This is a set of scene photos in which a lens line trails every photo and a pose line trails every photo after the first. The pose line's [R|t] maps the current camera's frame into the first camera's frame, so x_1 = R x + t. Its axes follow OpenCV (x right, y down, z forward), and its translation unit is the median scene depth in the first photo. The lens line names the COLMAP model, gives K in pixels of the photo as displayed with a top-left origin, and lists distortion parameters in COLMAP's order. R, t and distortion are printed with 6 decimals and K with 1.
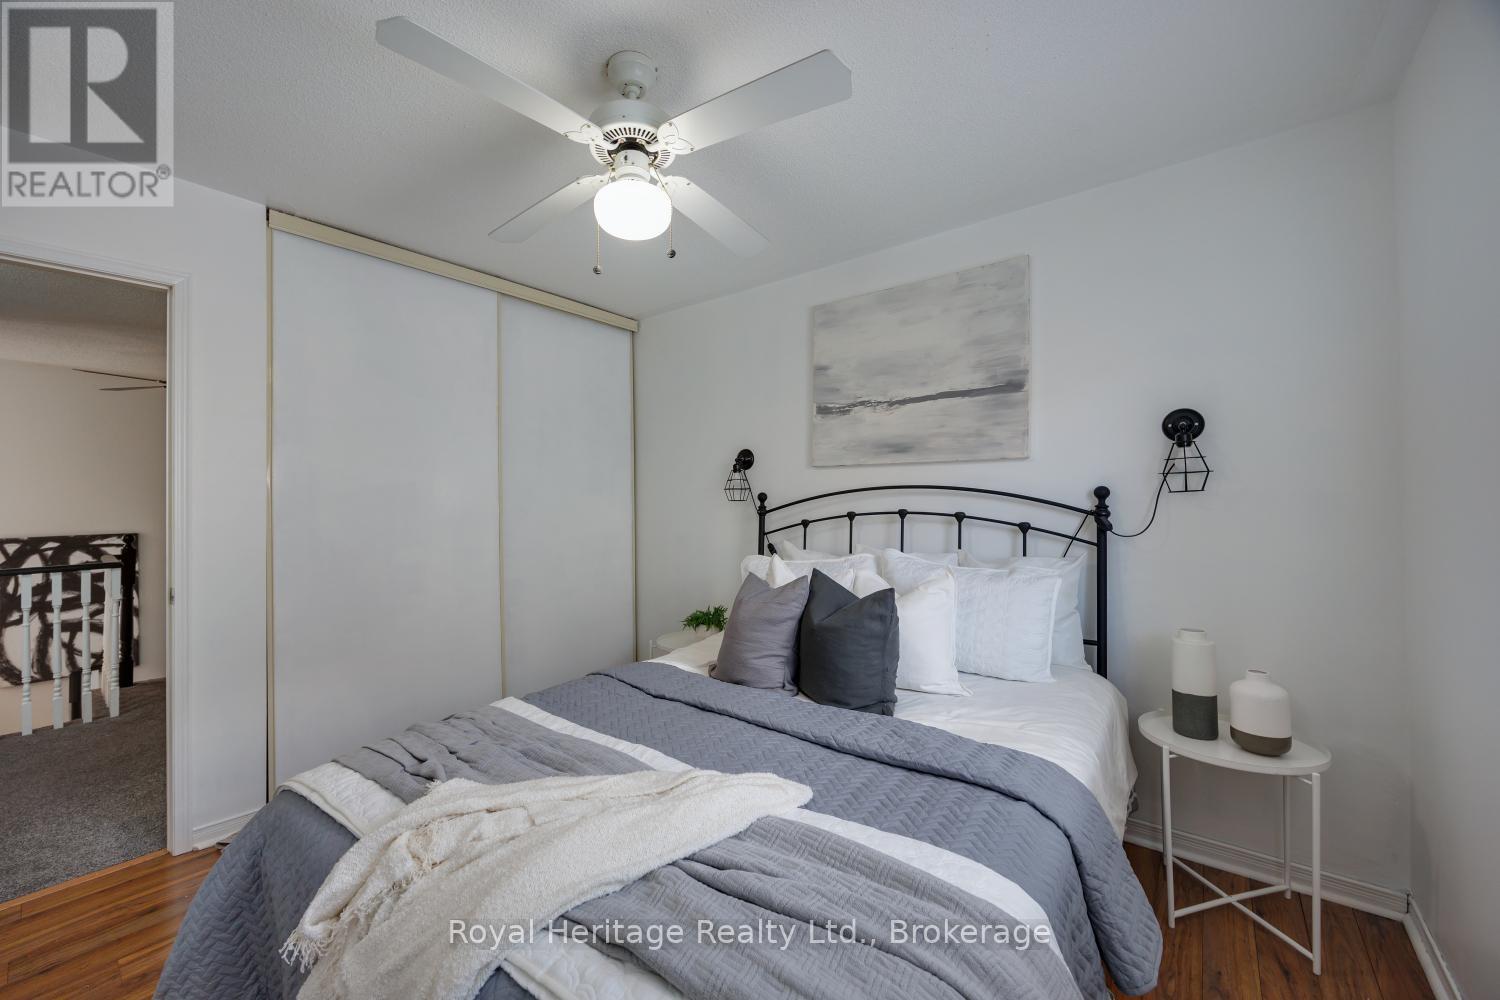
lens RADIAL K [[583.6, 0, 751.9], [0, 583.6, 500.0], [0, 0, 1]] dist [-0.011138, 0.000045]
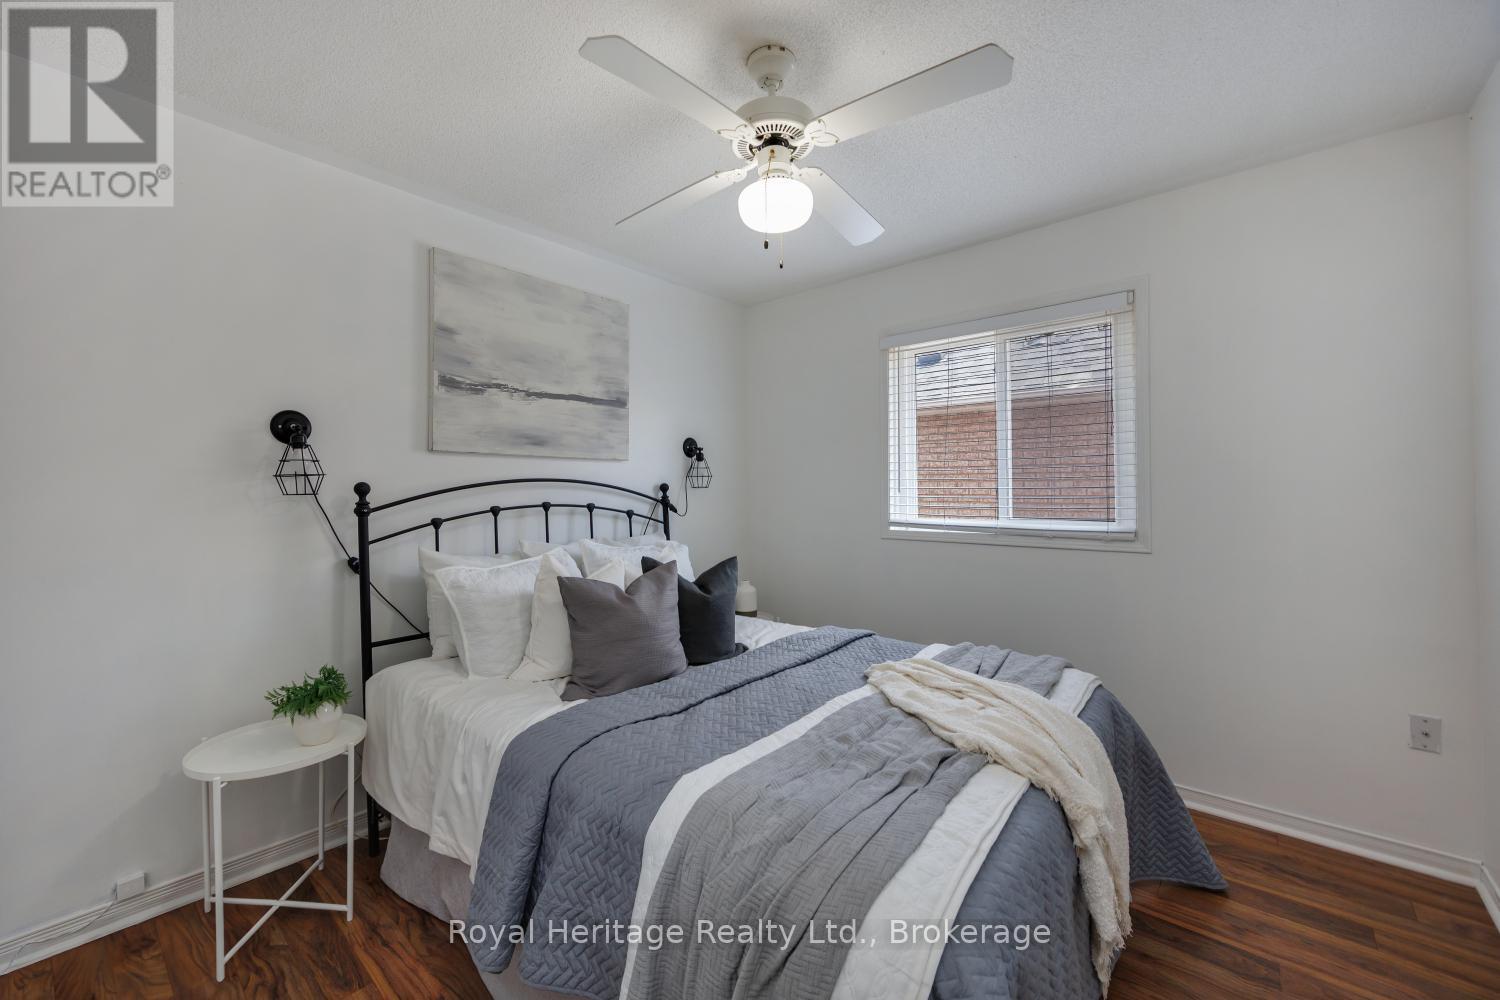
lens RADIAL K [[583.6, 0, 751.3], [0, 583.6, 490.3], [0, 0, 1]] dist [-0.011138, 0.000045]
pose [[0.046326, 0.012869, 0.998843, -0.728910], [0.015487, 0.999788, -0.013600, 0.014725], [-0.998806, 0.016099, 0.046116, 0.600555]]
